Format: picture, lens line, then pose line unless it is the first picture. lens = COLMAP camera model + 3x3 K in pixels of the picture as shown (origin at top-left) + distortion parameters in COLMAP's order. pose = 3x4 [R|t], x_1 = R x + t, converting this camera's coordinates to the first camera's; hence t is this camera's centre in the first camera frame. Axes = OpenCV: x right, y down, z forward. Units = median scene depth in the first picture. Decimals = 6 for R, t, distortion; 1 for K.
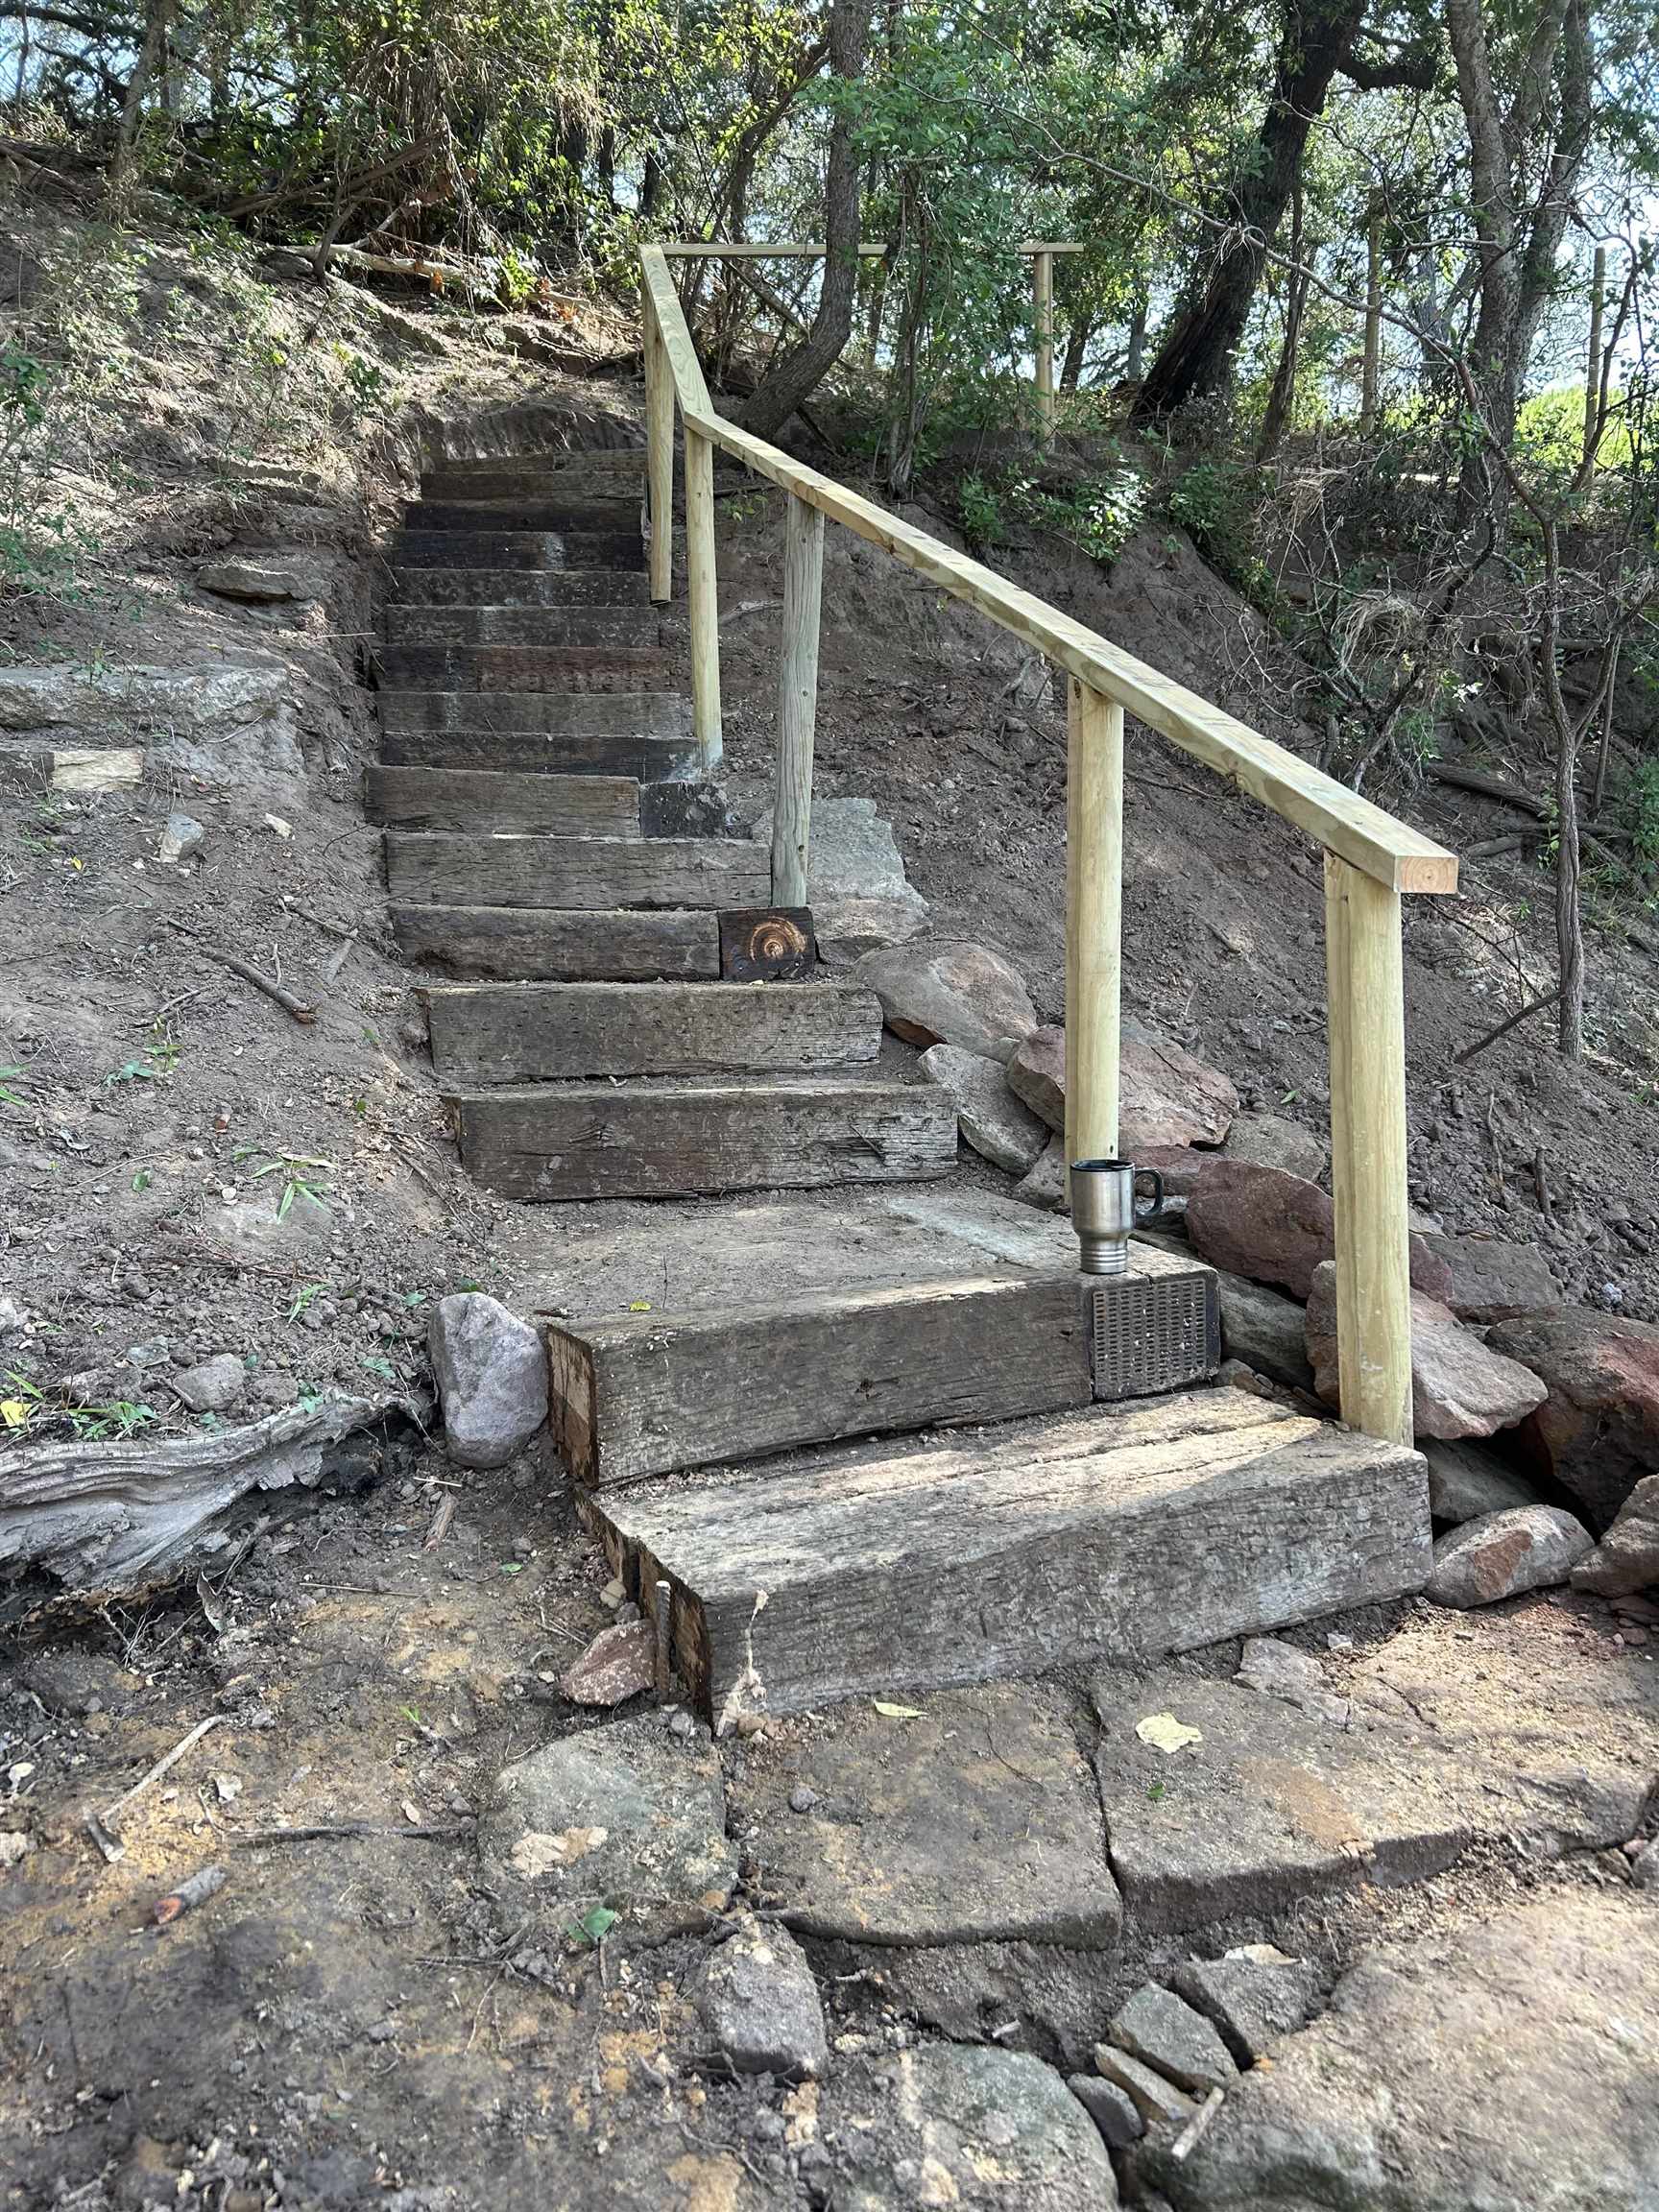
lens RADIAL K [[1693.0, 0, 828.4], [0, 1693.0, 1053.2], [0, 0, 1]] dist [0.011465, -0.005373]
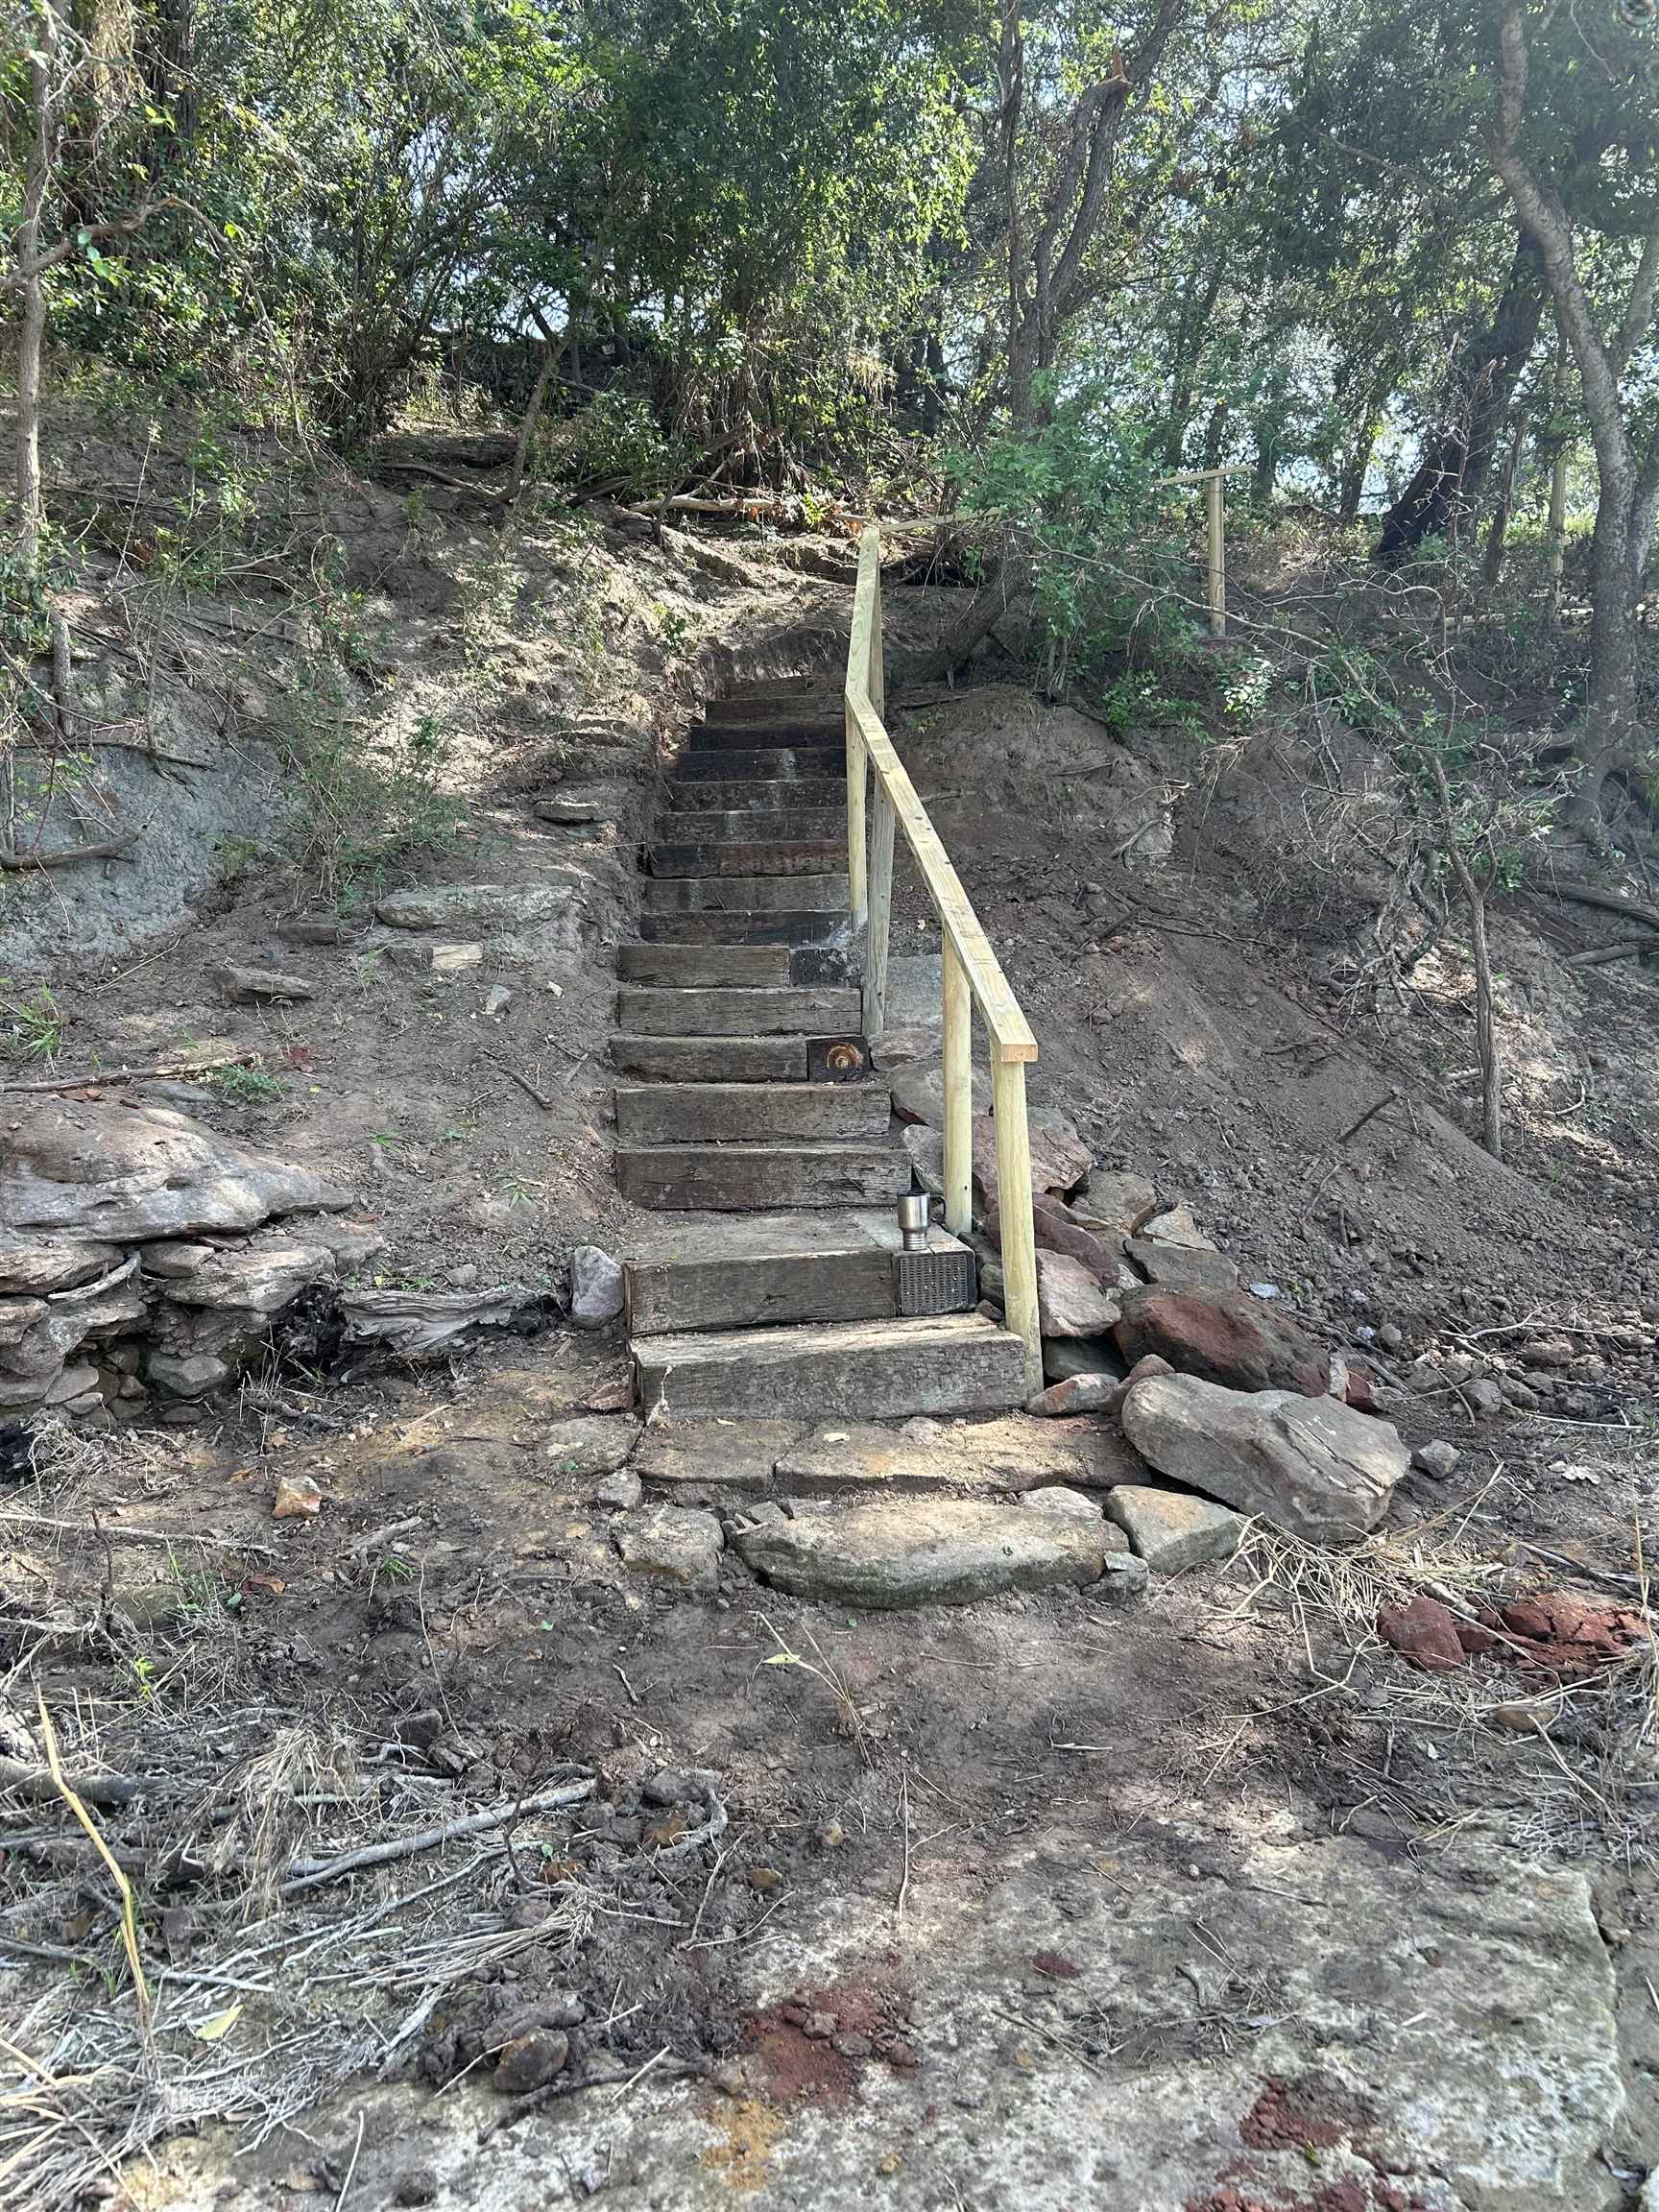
lens RADIAL K [[1659.5, 0, 830.7], [0, 1659.5, 981.6], [0, 0, 1]] dist [0.067587, -0.001201]
pose [[0.975367, -0.002626, -0.220574, 0.350093], [-0.014711, 0.996929, -0.076919, -0.019337], [0.220098, 0.078269, 0.972333, -0.626518]]
